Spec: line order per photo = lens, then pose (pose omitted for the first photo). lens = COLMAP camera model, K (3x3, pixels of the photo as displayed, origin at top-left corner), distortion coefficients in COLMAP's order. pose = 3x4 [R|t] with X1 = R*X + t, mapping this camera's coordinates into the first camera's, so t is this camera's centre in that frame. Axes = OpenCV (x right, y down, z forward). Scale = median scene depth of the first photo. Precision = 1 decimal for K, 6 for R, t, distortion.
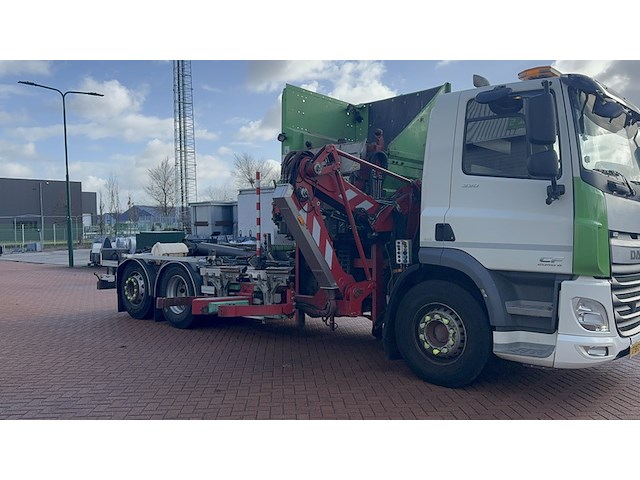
lens RADIAL K [[526.7, 0, 300.3], [0, 526.7, 240.7], [0, 0, 1]] dist [0.050308, 0.006682]
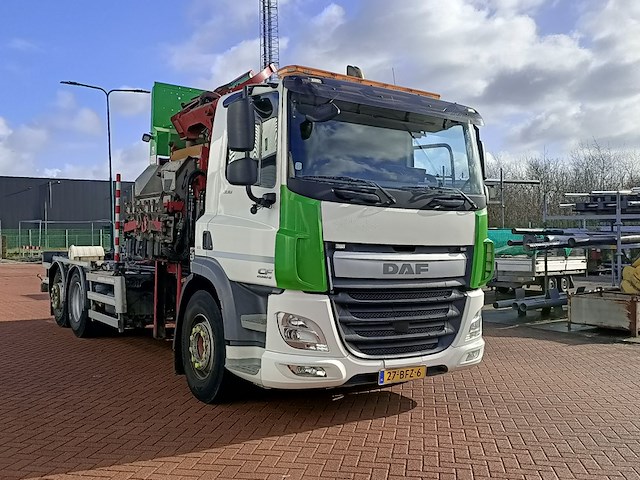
lens RADIAL K [[633.4, 0, 320.0], [0, 633.4, 240.0], [0, 0, 1]] dist [0.061762, -0.017381]
pose [[0.972413, 0.021609, -0.232264, 0.843581], [-0.024288, 0.999667, -0.008680, -0.013290], [0.231999, 0.014082, 0.972614, -0.074014]]
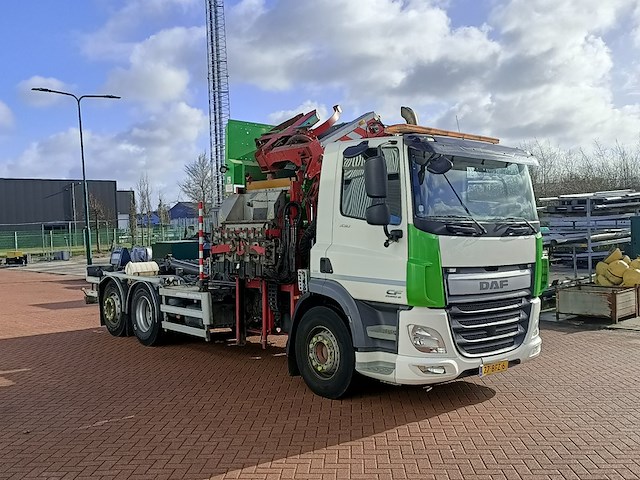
lens RADIAL K [[633.4, 0, 320.0], [0, 633.4, 240.0], [0, 0, 1]] dist [0.061762, -0.017381]
pose [[0.993581, -0.001983, -0.113107, 0.477422], [0.002911, 0.999963, 0.008040, -0.094522], [0.113087, -0.008317, 0.993550, -0.430208]]
